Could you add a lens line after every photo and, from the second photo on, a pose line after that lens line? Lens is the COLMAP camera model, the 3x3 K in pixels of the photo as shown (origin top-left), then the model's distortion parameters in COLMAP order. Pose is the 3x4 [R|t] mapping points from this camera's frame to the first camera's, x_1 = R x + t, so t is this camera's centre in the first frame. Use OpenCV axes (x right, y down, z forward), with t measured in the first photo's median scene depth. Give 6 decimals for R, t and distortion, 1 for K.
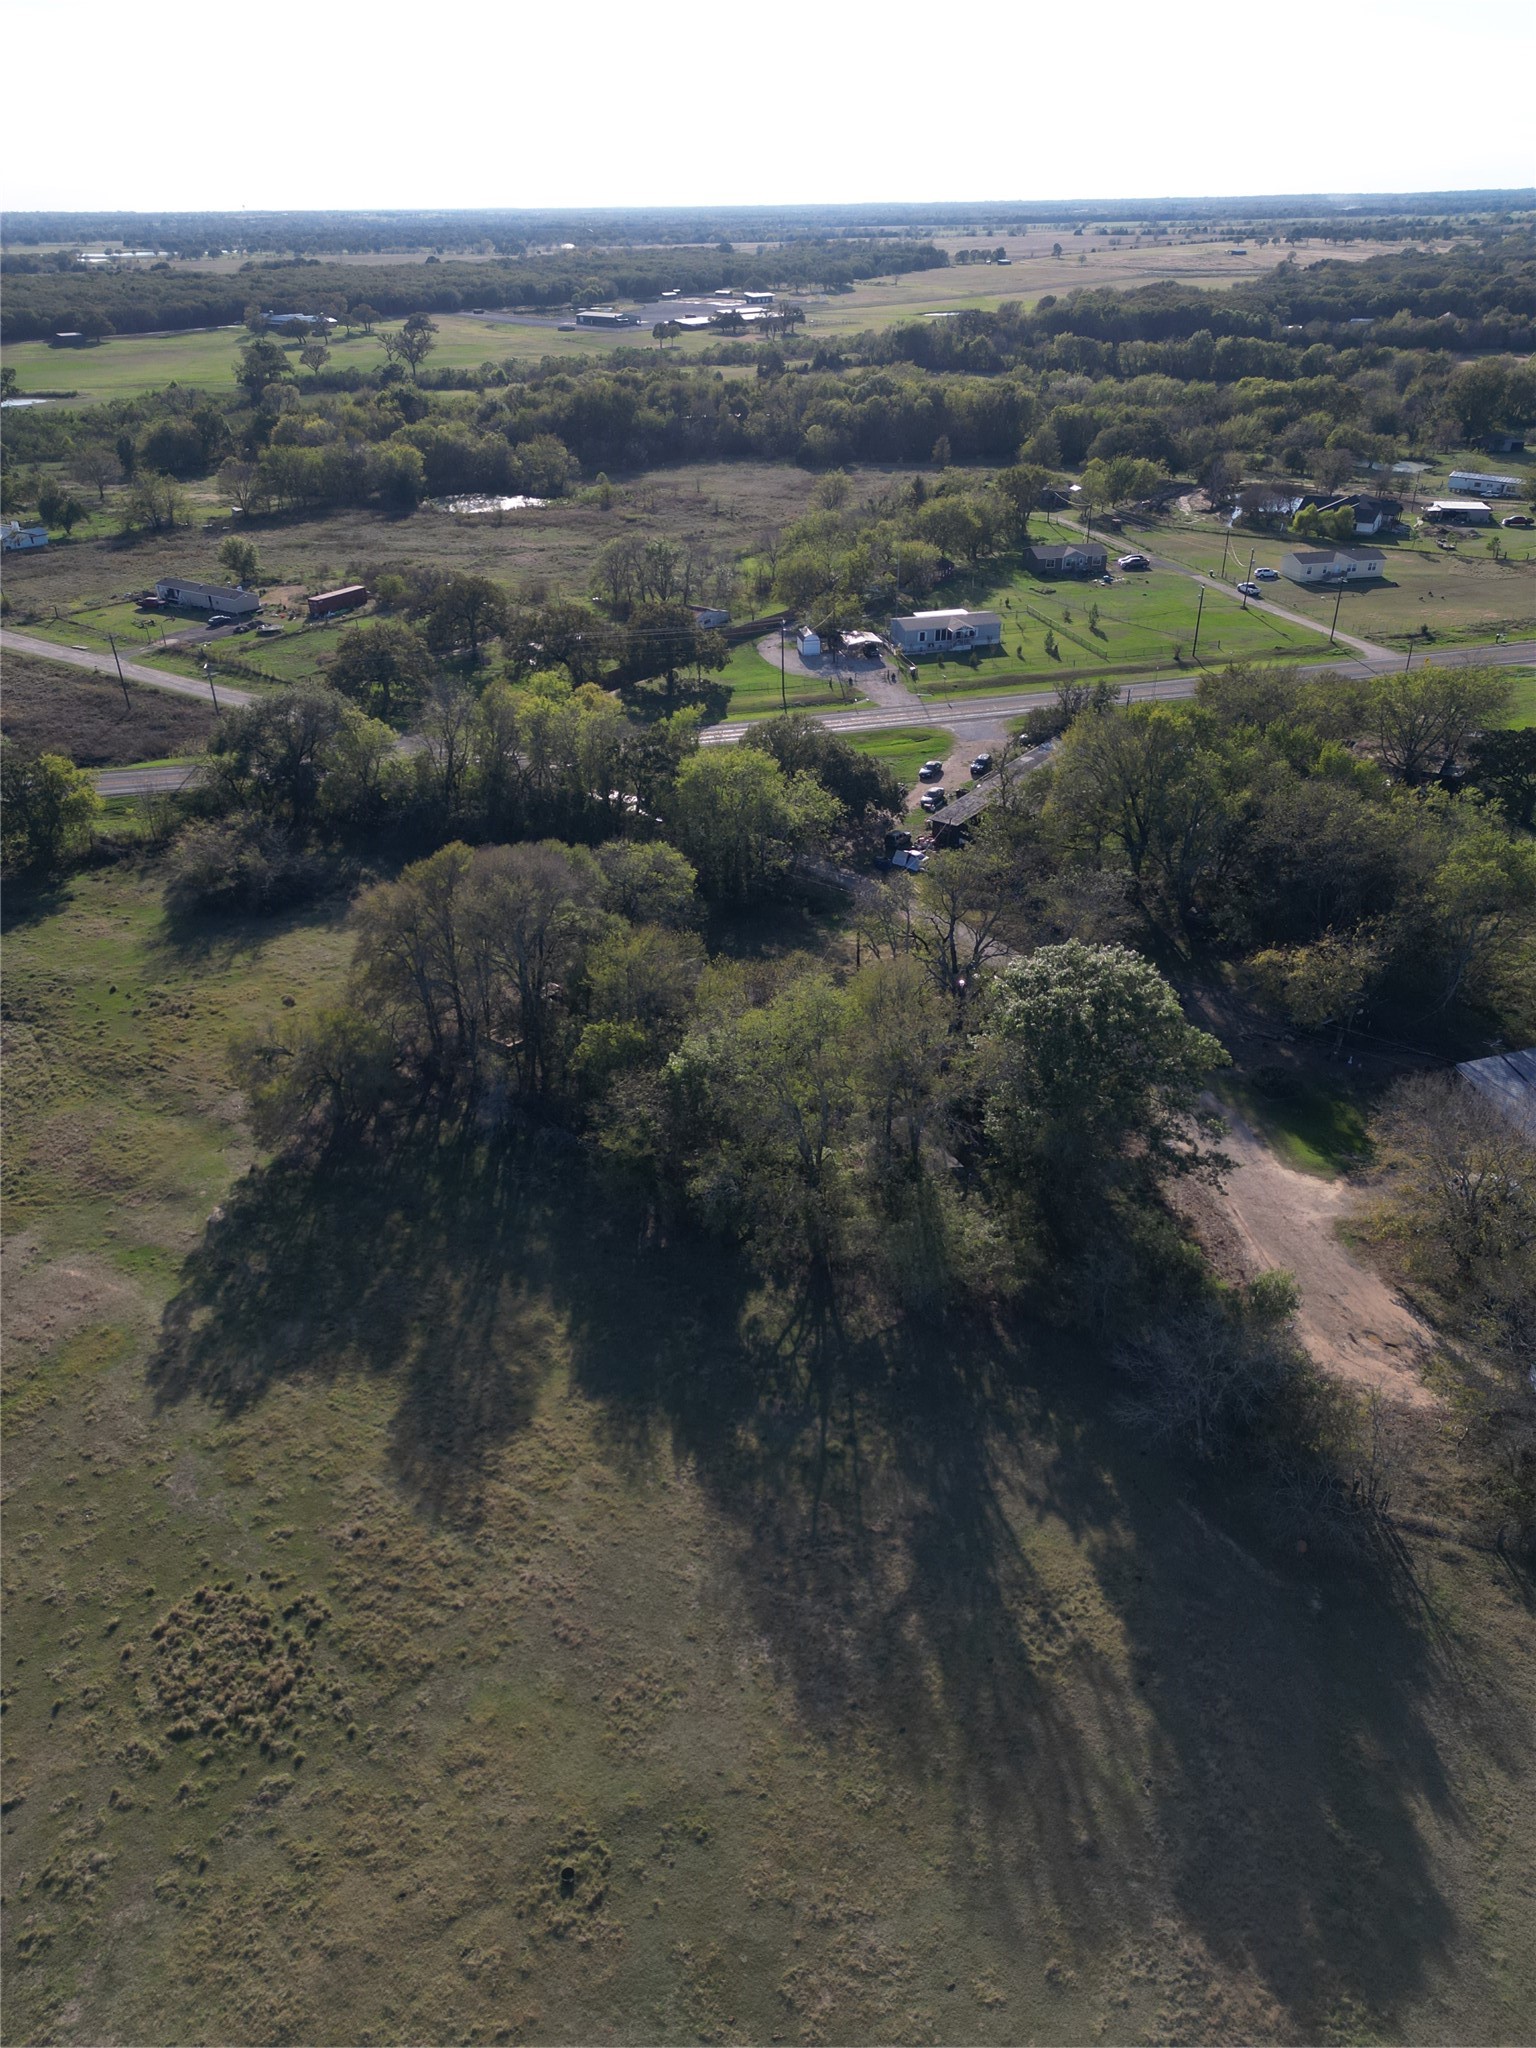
lens RADIAL K [[1397.9, 0, 784.9], [0, 1397.9, 1026.2], [0, 0, 1]] dist [0.041199, -0.022498]
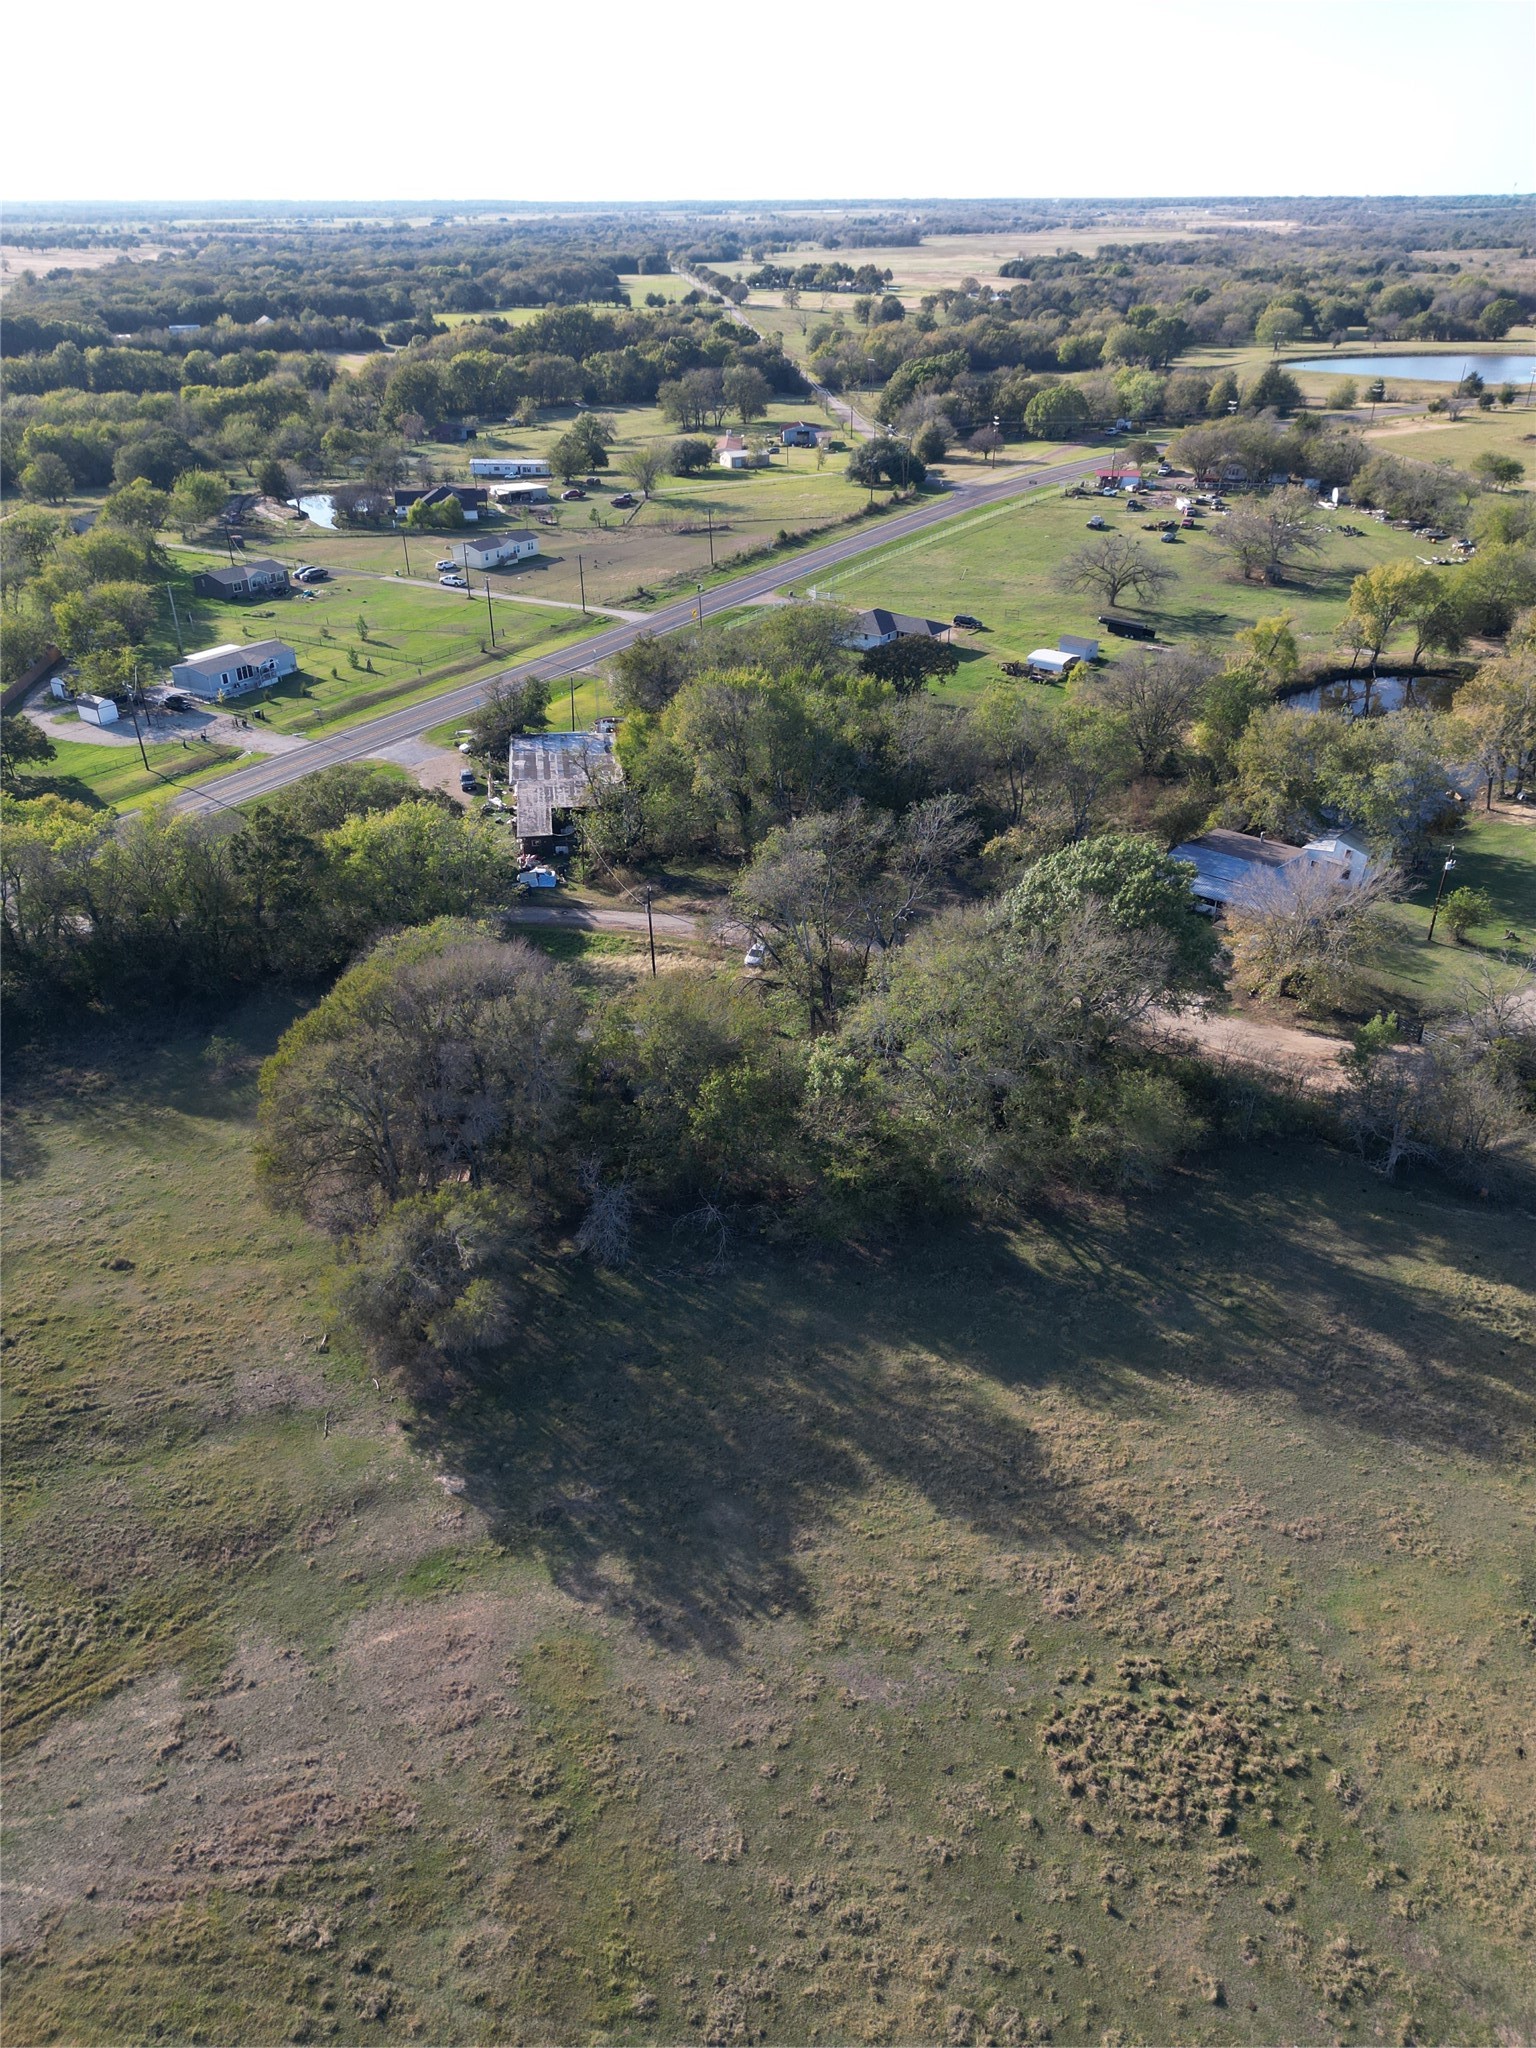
lens RADIAL K [[1397.9, 0, 779.8], [0, 1397.9, 1028.7], [0, 0, 1]] dist [0.041199, -0.022498]
pose [[0.715719, -0.346285, 0.606493, -0.846925], [0.348124, 0.929733, 0.120024, -0.168111], [-0.605439, 0.125231, 0.785978, 0.314964]]
